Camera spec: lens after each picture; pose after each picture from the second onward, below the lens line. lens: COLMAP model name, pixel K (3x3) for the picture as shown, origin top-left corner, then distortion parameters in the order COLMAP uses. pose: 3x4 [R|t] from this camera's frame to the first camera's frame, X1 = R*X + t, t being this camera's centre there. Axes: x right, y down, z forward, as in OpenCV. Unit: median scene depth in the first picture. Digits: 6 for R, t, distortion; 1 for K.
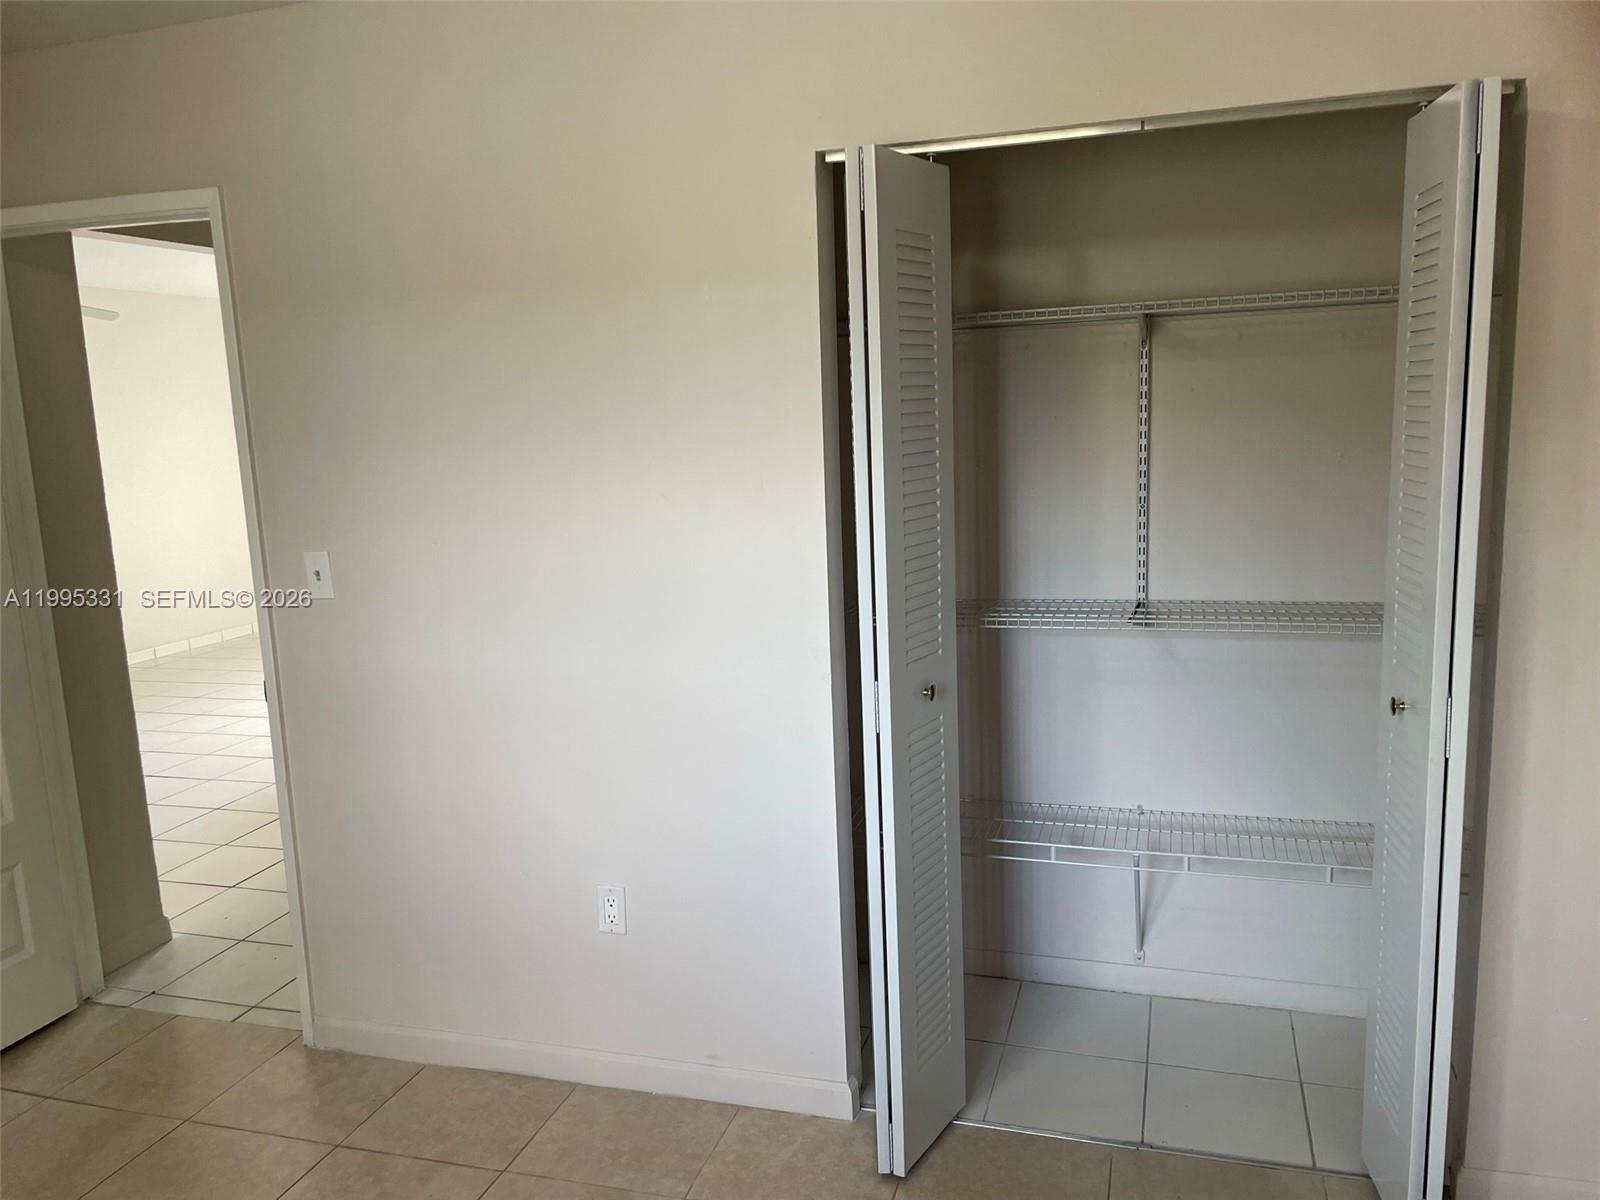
lens RADIAL K [[1208.3, 0, 803.8], [0, 1208.3, 606.0], [0, 0, 1]] dist [0.112218, -0.146831]
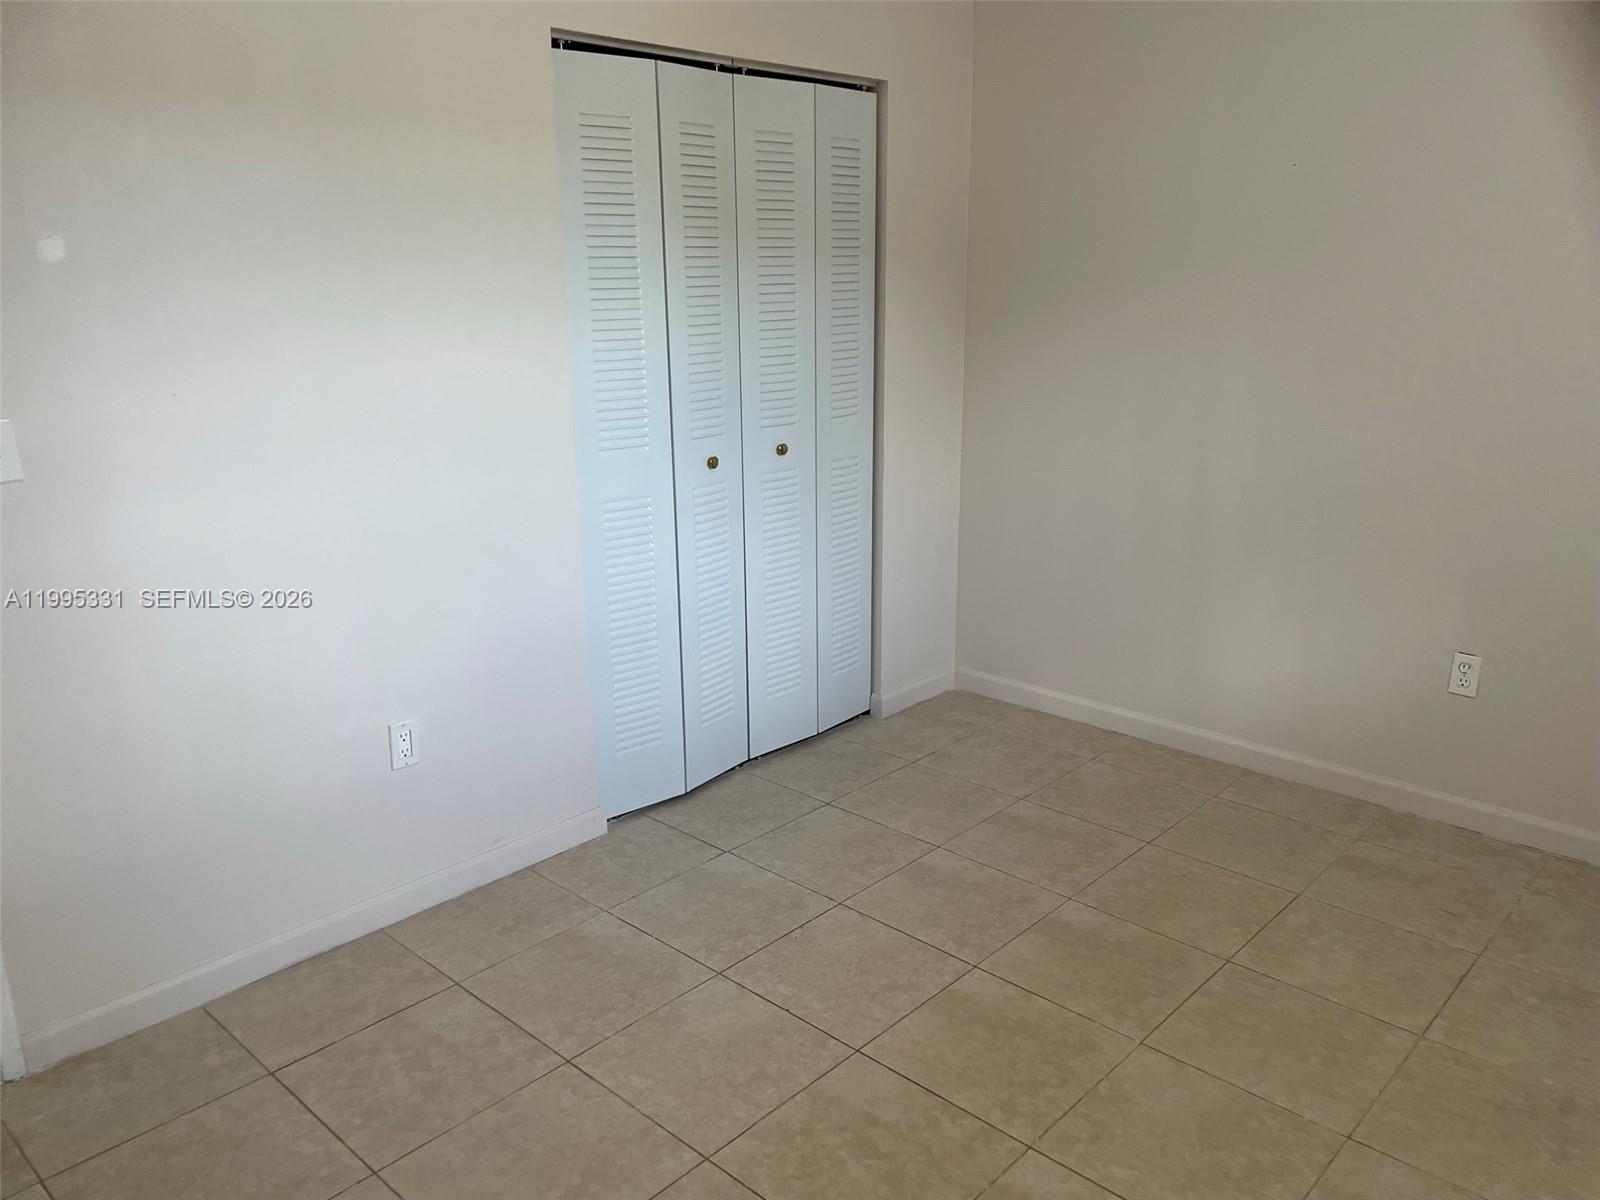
lens RADIAL K [[1208.3, 0, 803.8], [0, 1208.3, 606.0], [0, 0, 1]] dist [0.112218, -0.146831]
pose [[0.435917, -0.203277, 0.876730, -0.888652], [0.137431, 0.977768, 0.158372, 0.019283], [-0.889432, 0.051453, 0.454162, 0.228941]]
